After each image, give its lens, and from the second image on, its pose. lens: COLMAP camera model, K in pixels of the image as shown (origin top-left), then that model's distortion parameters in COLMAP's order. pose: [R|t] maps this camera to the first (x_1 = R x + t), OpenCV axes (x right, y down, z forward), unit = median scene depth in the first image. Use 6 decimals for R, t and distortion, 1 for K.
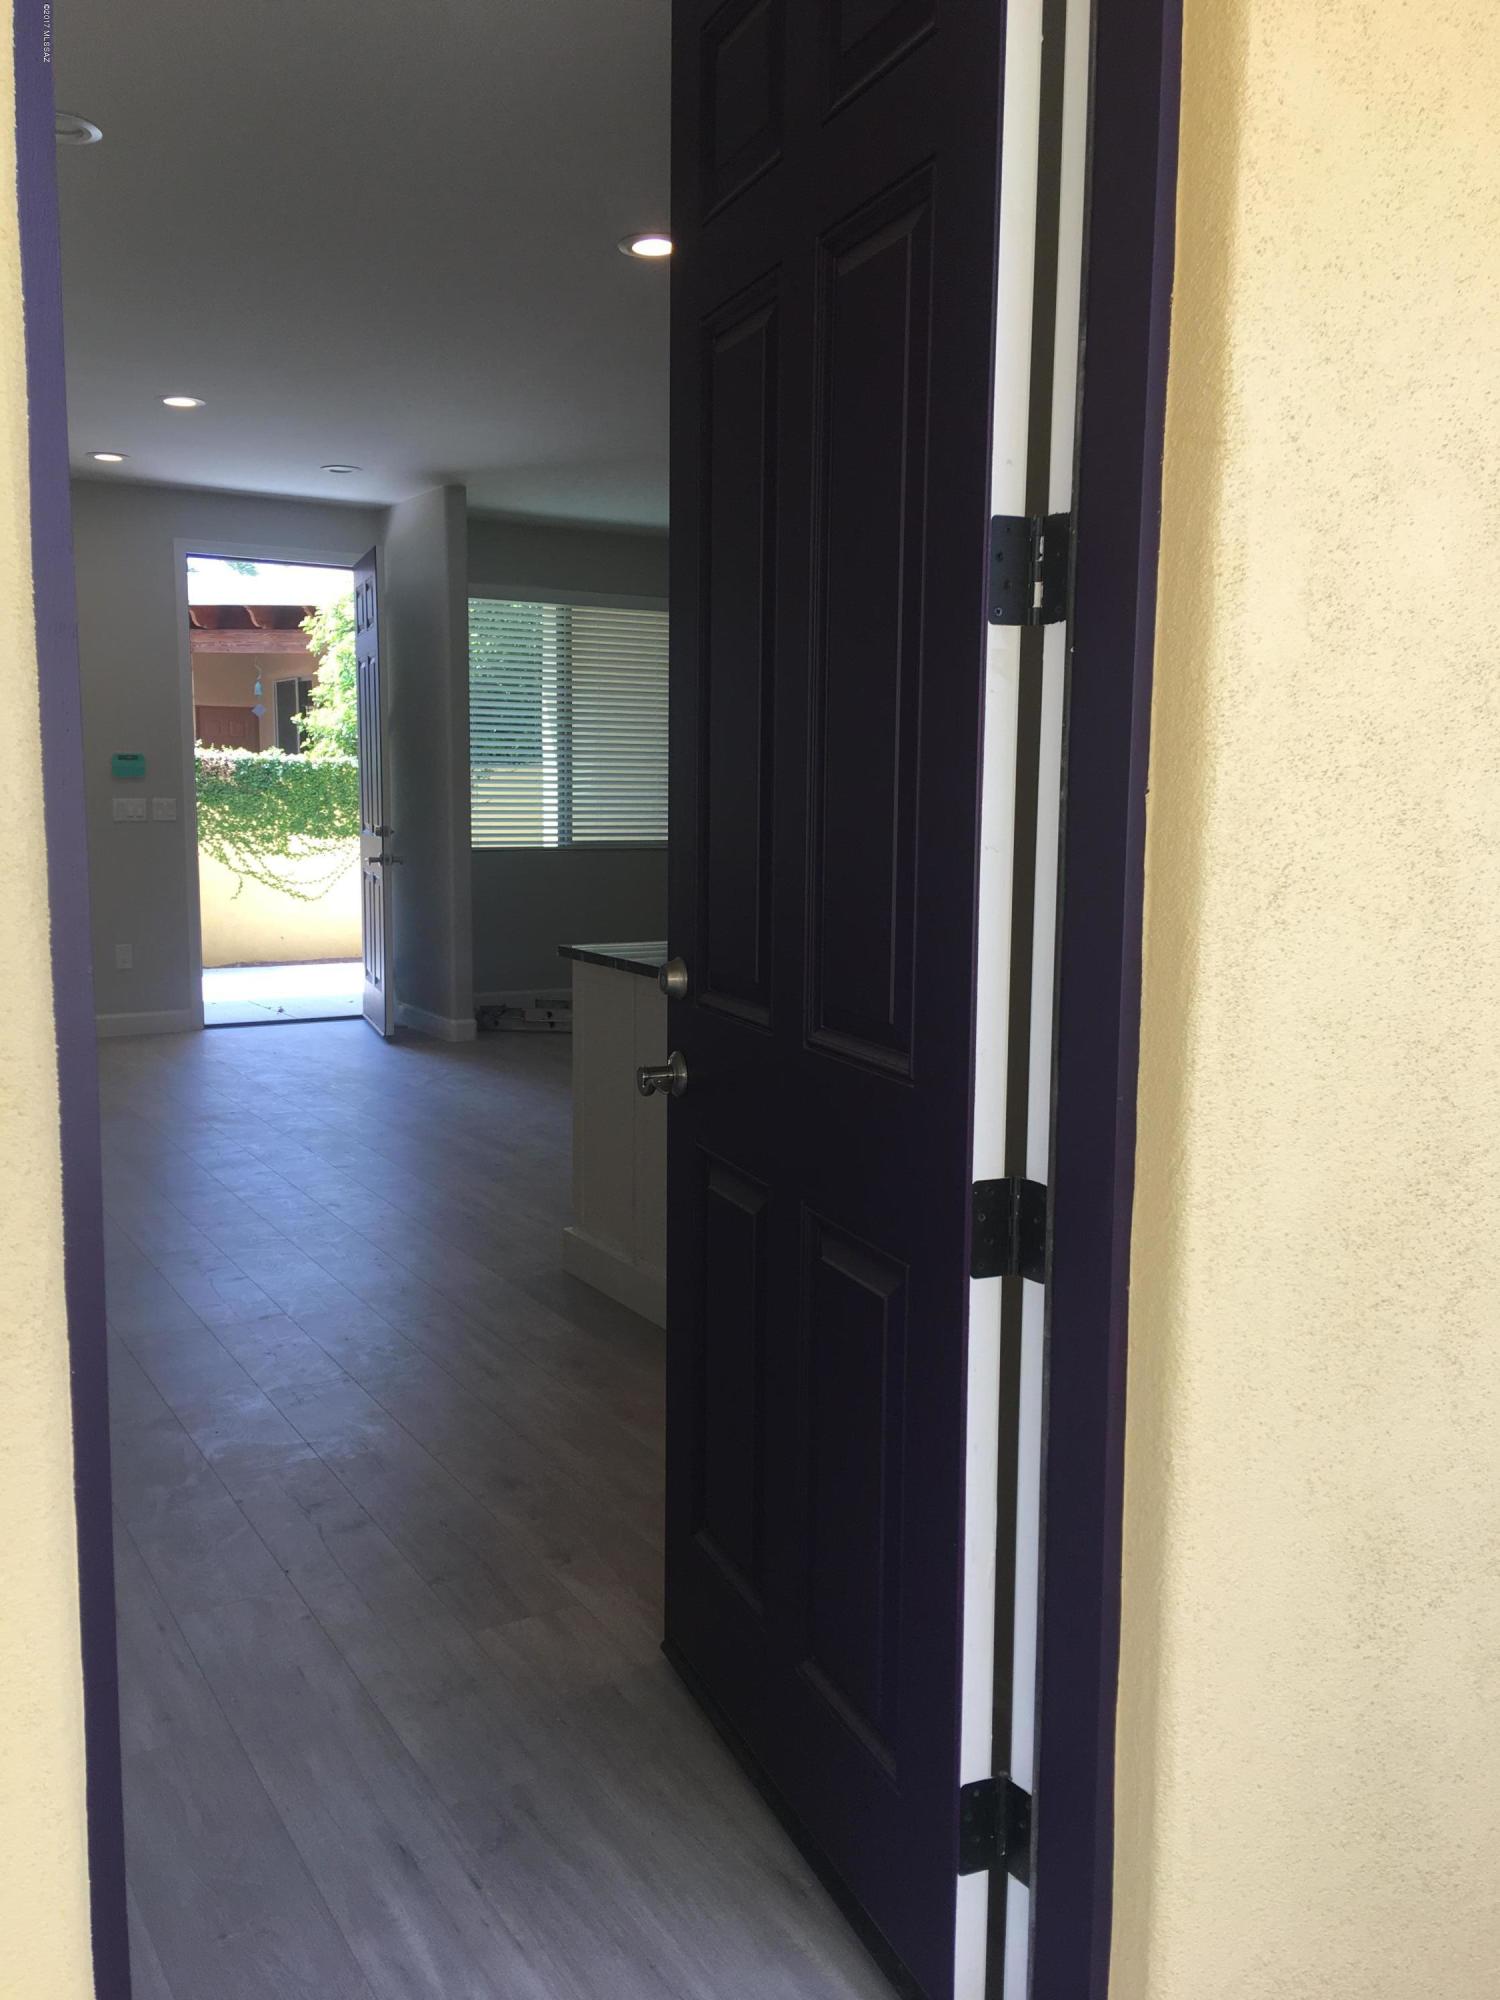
lens RADIAL K [[1697.4, 0, 750.0], [0, 1697.4, 1000.0], [0, 0, 1]] dist [0.090152, -0.077191]
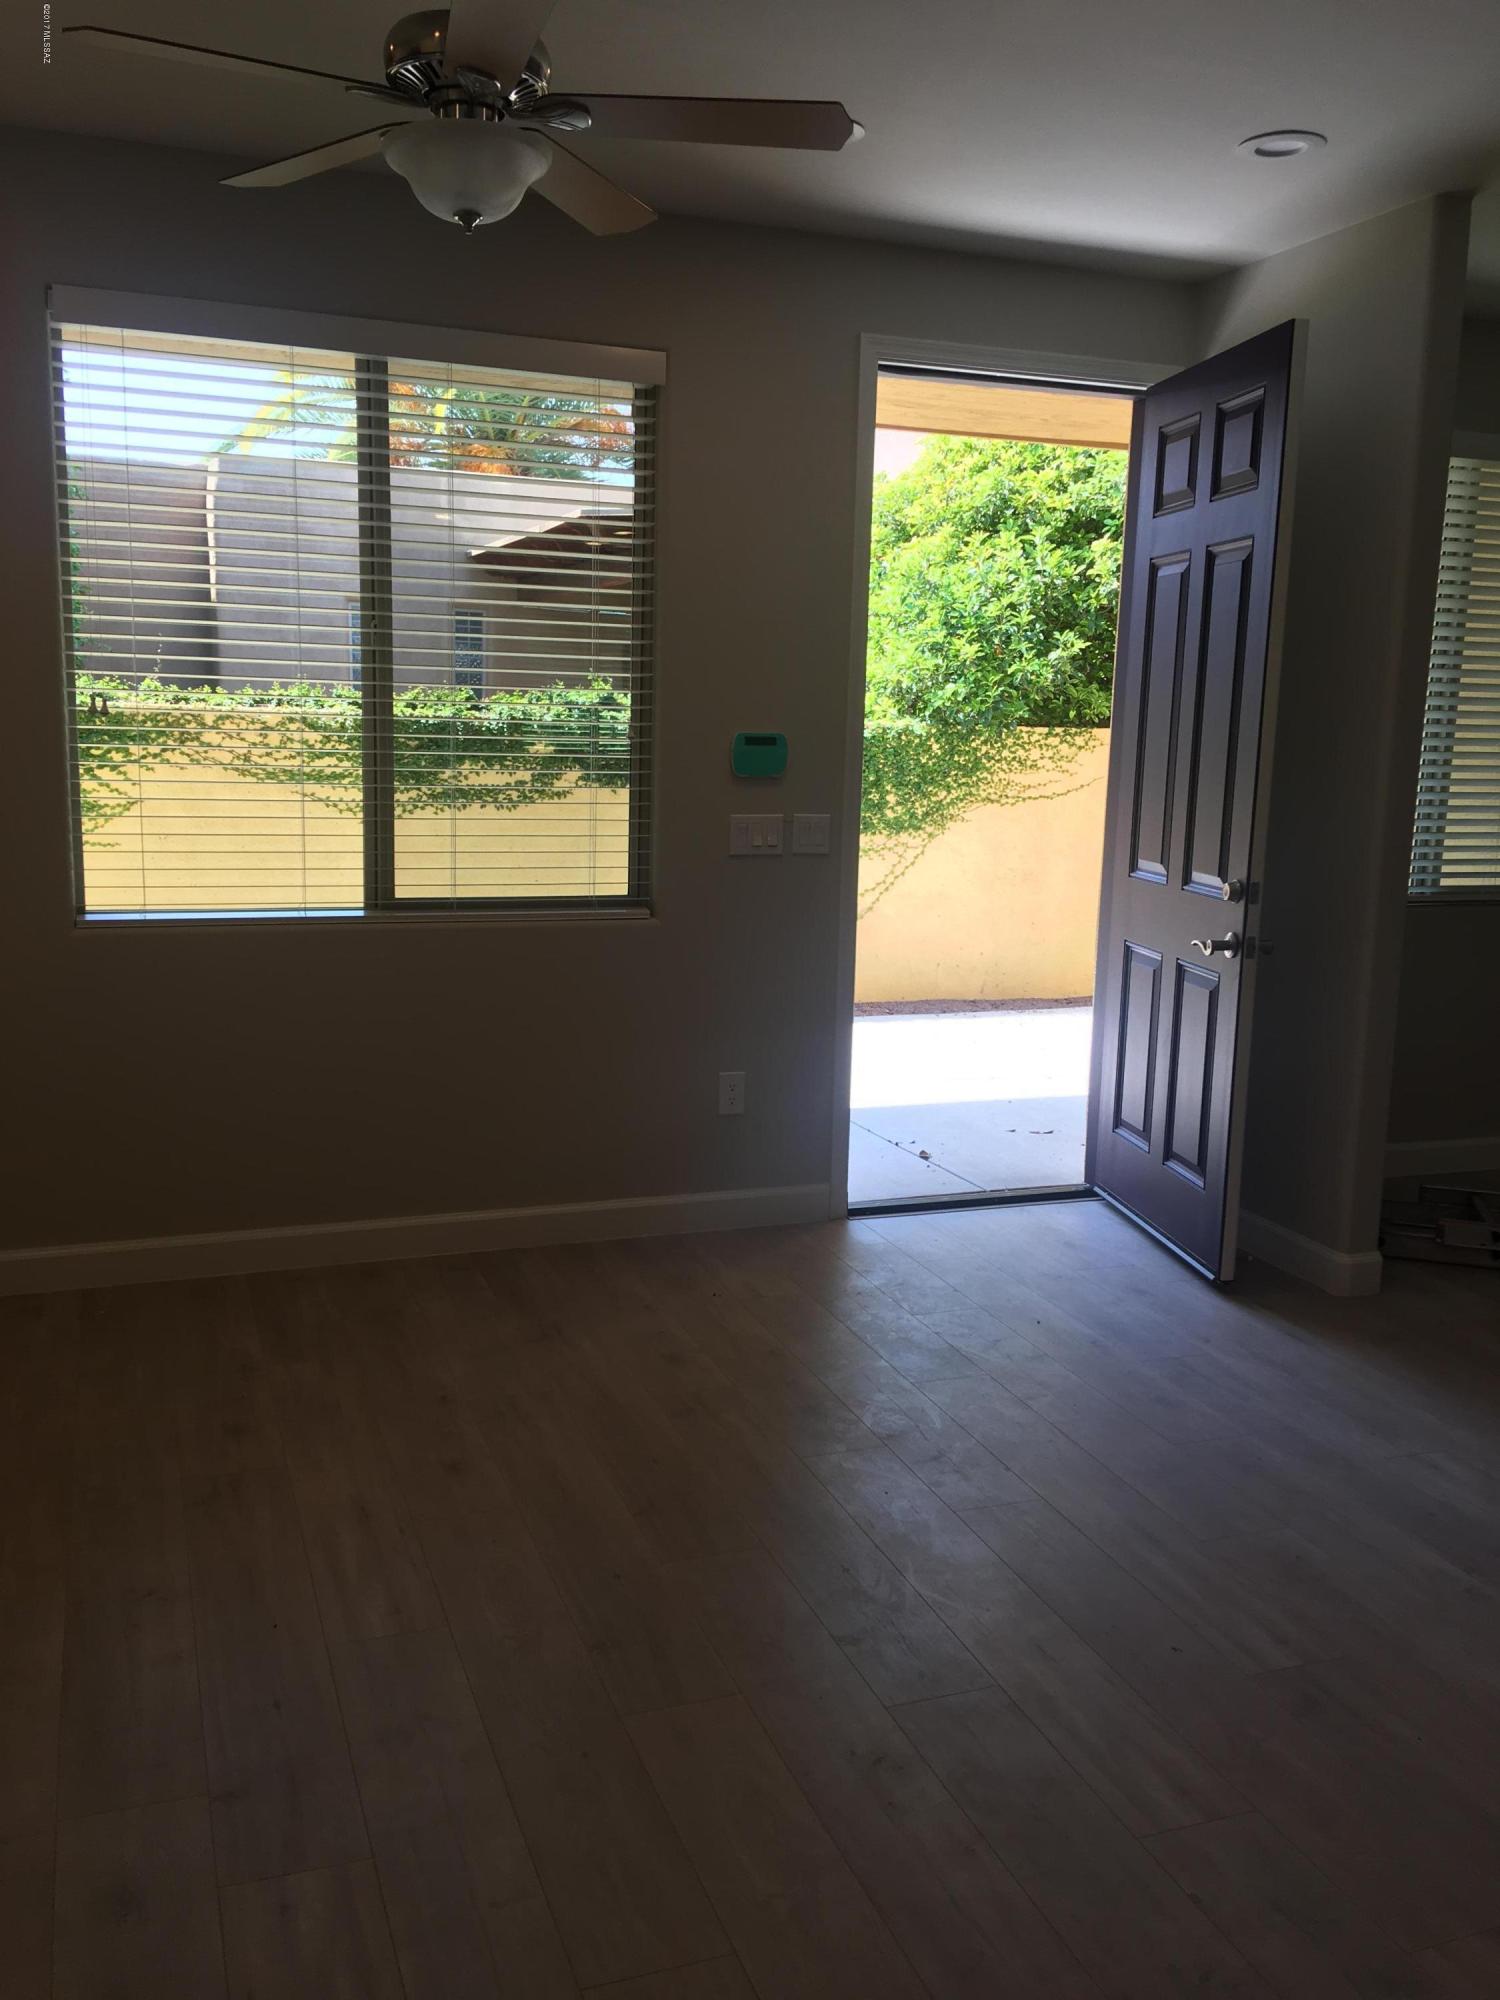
lens RADIAL K [[1697.4, 0, 750.0], [0, 1697.4, 1000.0], [0, 0, 1]] dist [0.090152, -0.077191]
pose [[0.983361, 0.048396, -0.175097, -0.253375], [-0.042420, 0.998388, 0.037717, -0.074535], [0.176640, -0.029662, 0.983828, 0.435734]]
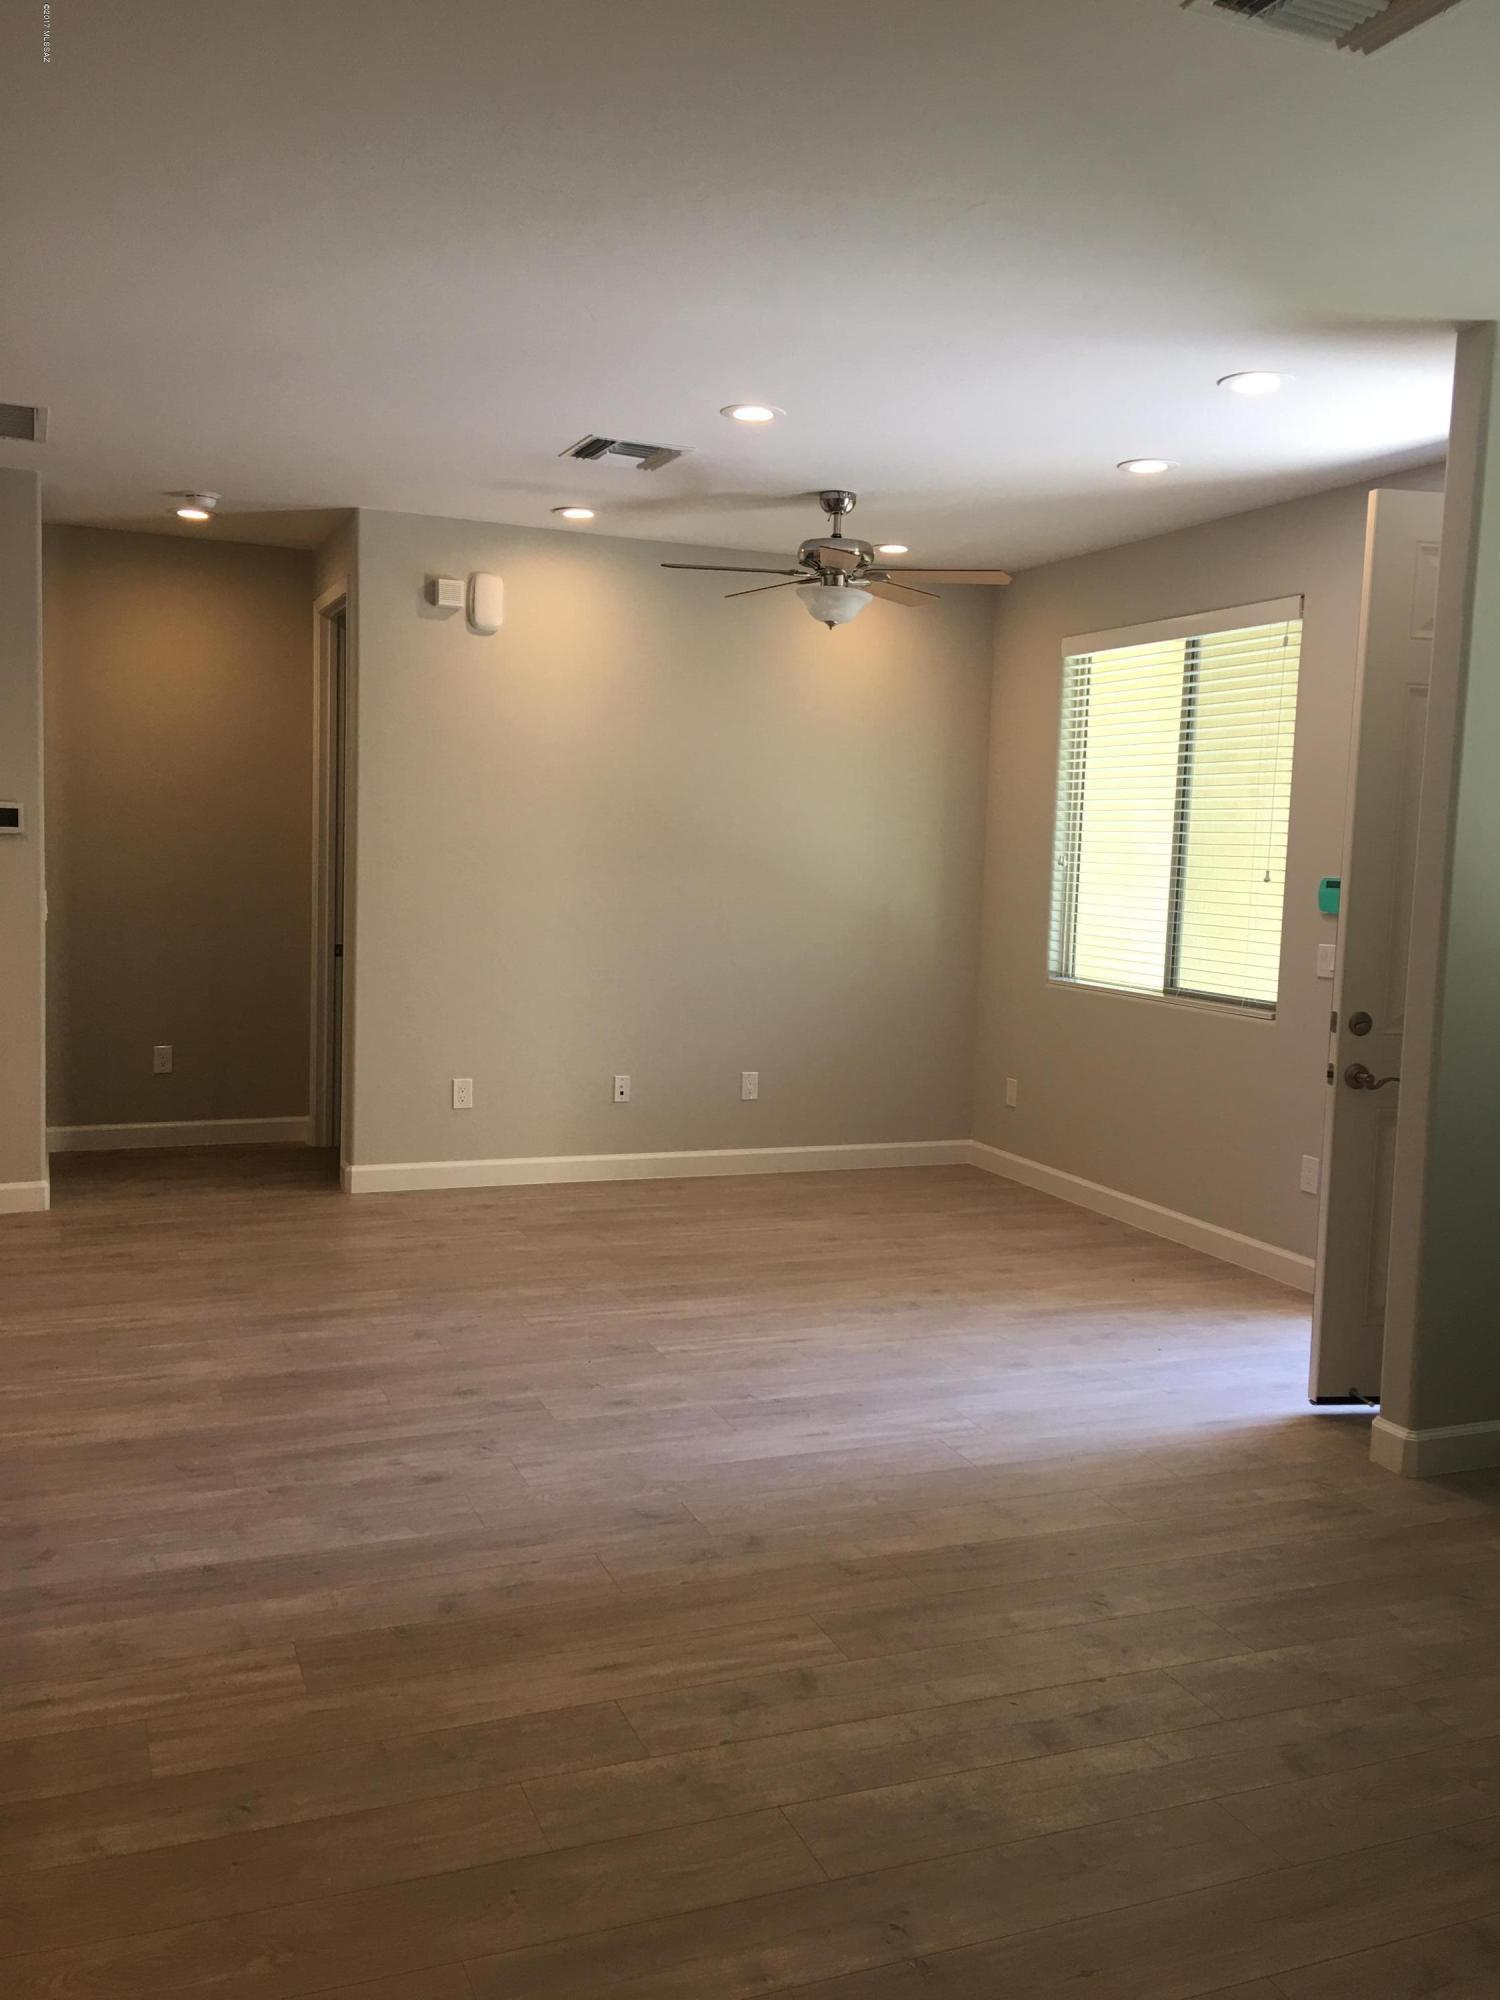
lens RADIAL K [[1697.4, 0, 750.0], [0, 1697.4, 1000.0], [0, 0, 1]] dist [0.090152, -0.077191]
pose [[-0.137457, 0.080185, -0.987257, 0.319284], [-0.167147, 0.980546, 0.102912, -0.121497], [0.976303, 0.179163, -0.121380, 0.824877]]
